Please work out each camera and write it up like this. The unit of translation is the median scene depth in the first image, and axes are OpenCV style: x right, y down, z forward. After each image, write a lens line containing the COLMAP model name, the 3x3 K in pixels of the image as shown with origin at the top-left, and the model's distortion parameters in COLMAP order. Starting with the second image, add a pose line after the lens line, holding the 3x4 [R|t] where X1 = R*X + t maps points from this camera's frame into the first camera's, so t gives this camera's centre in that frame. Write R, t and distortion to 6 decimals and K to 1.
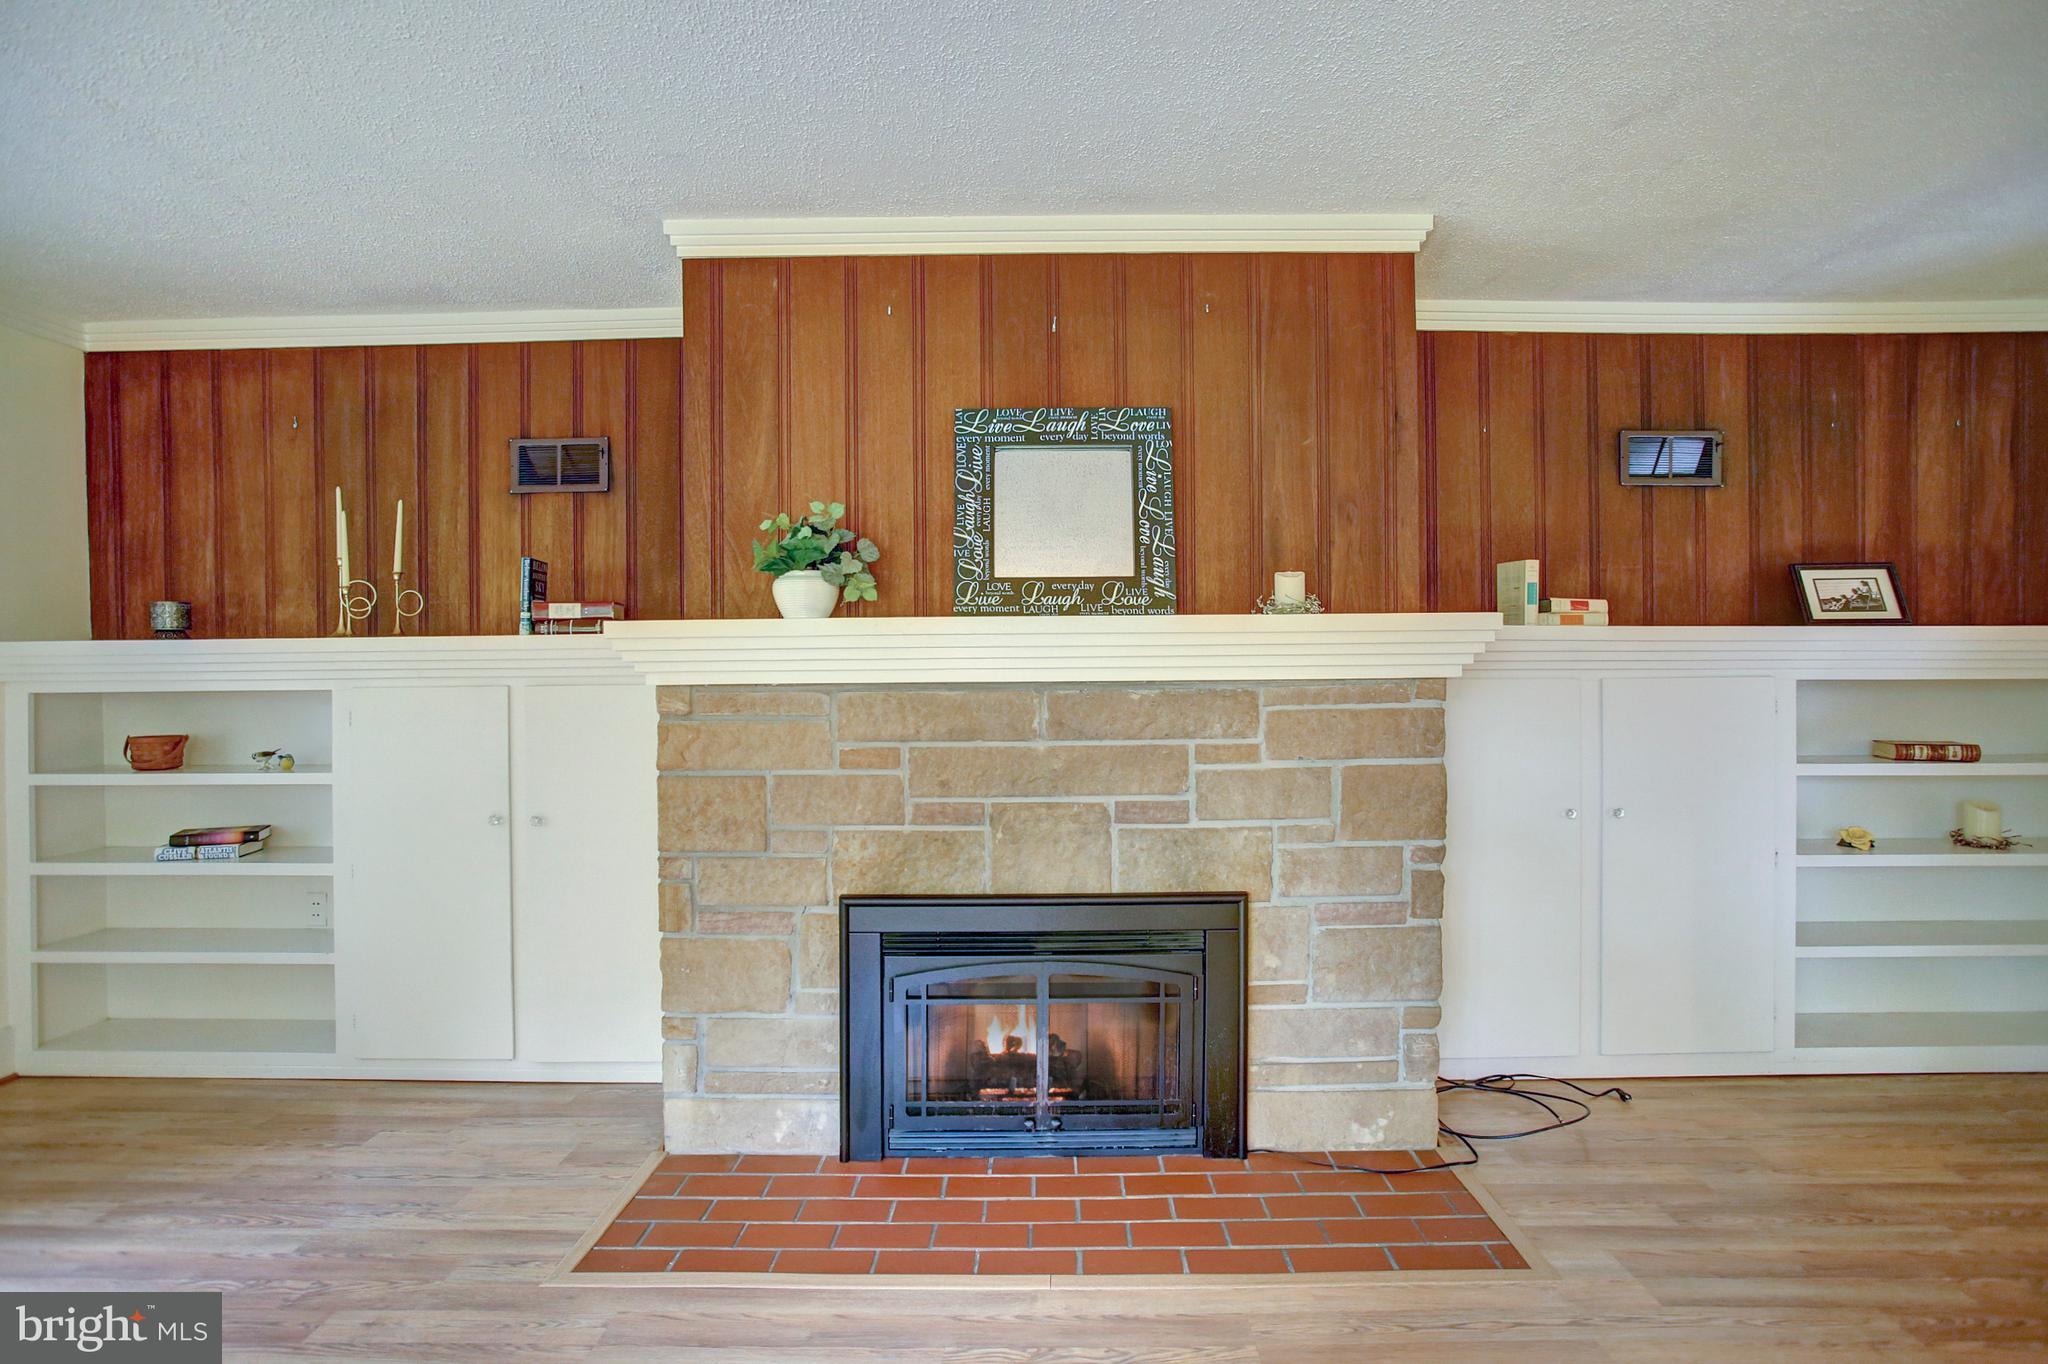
lens RADIAL K [[1010.3, 0, 1026.7], [0, 1010.3, 676.2], [0, 0, 1]] dist [-0.046130, 0.026139]
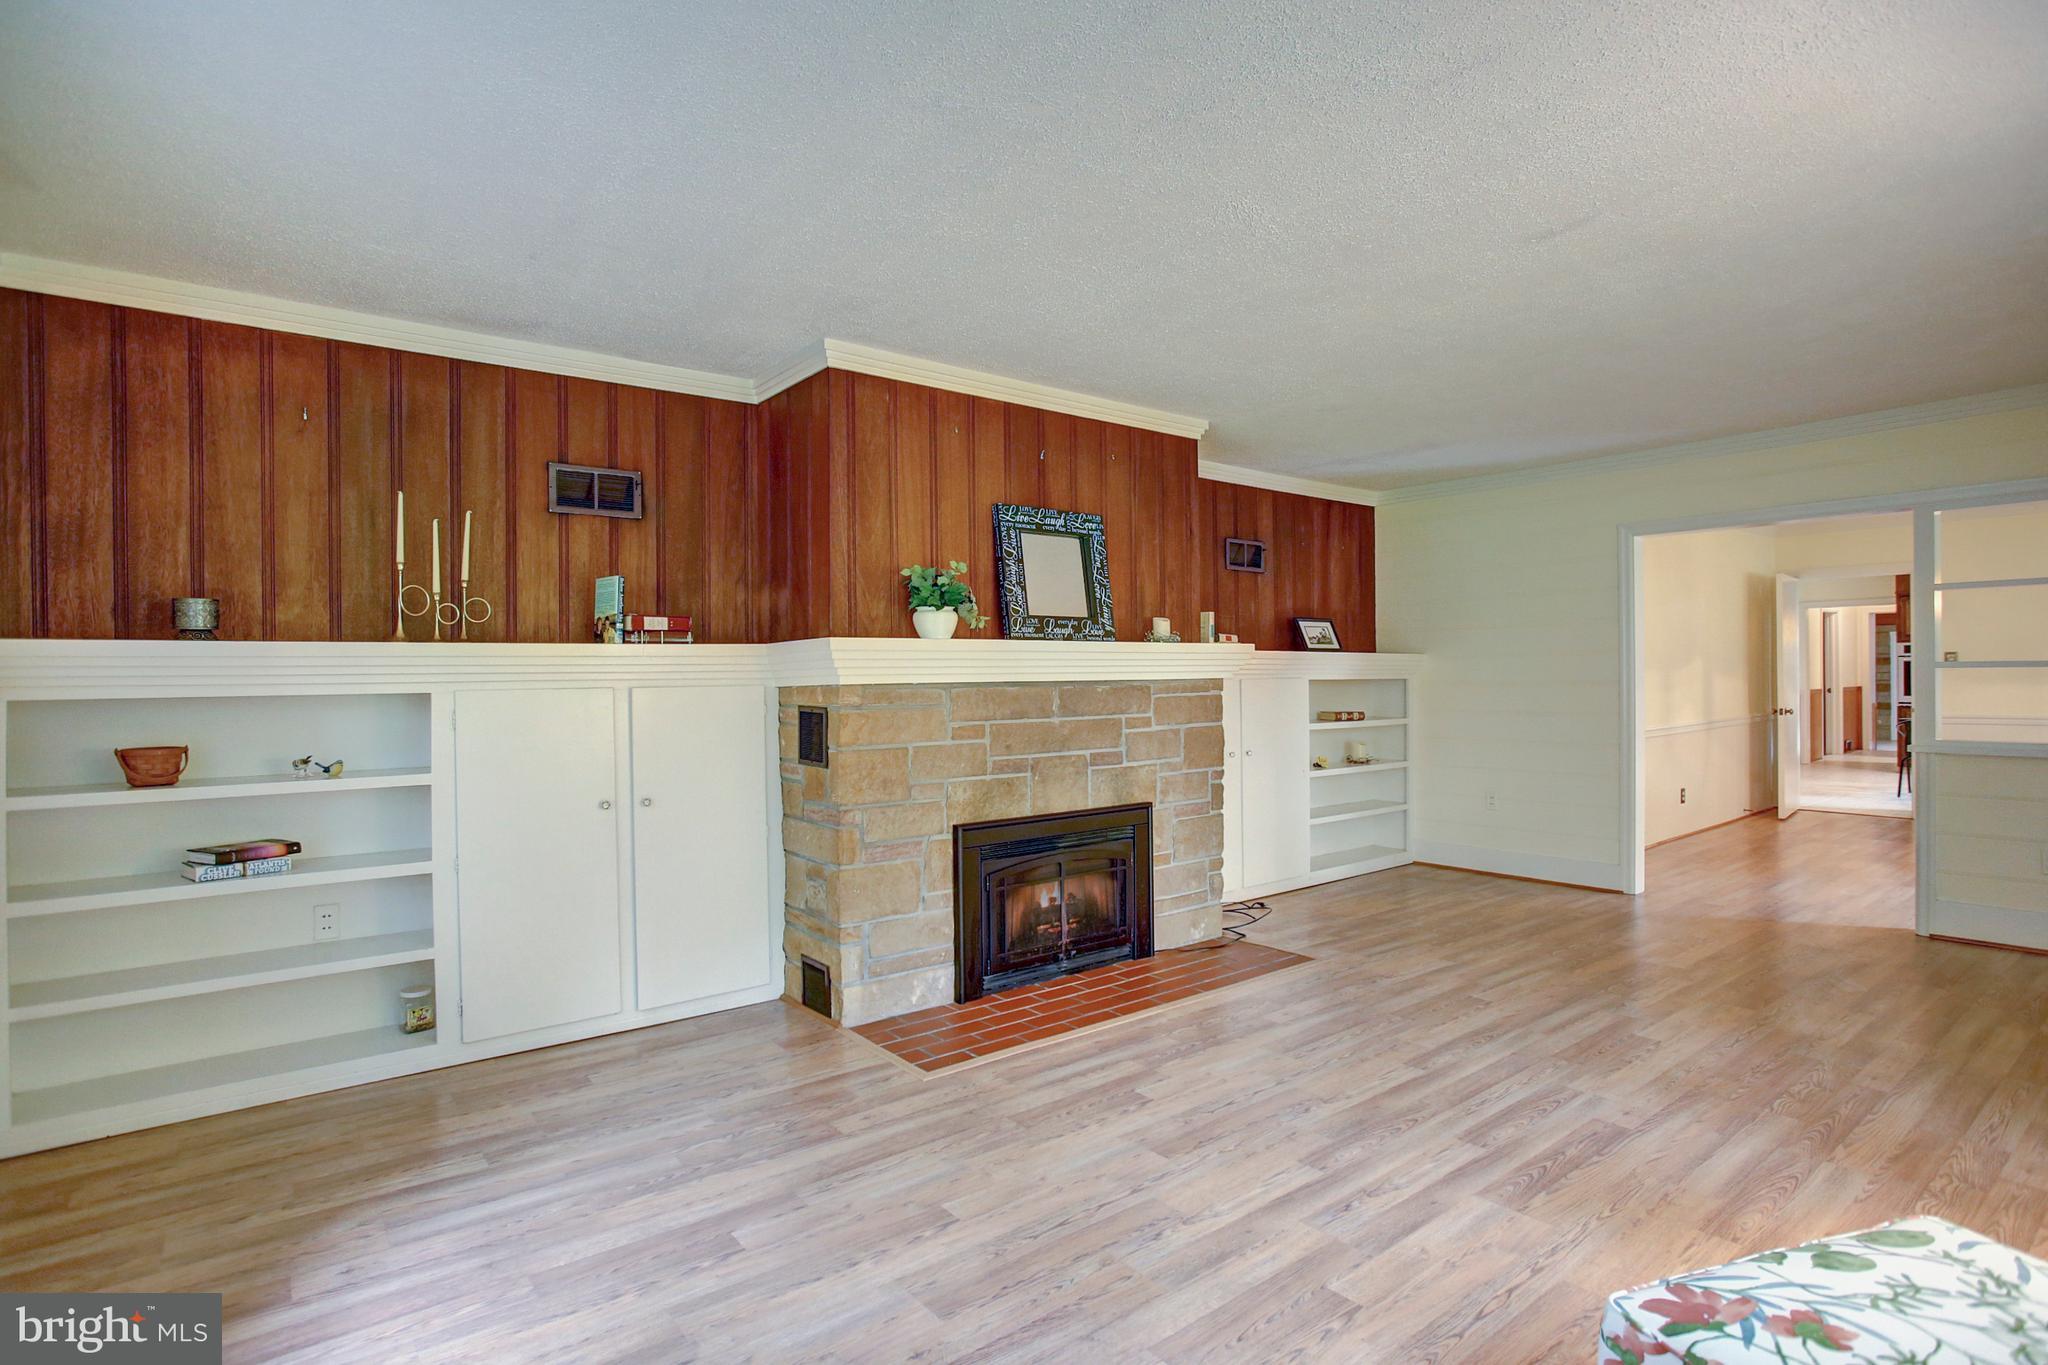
lens RADIAL K [[999.7, 0, 1024.0], [0, 999.7, 682.5], [0, 0, 1]] dist [-0.001116, 0.000273]
pose [[0.791850, -0.004207, 0.610701, -0.953728], [0.005338, 0.999986, -0.000033, 0.007262], [-0.610692, 0.003286, 0.791862, -0.221406]]
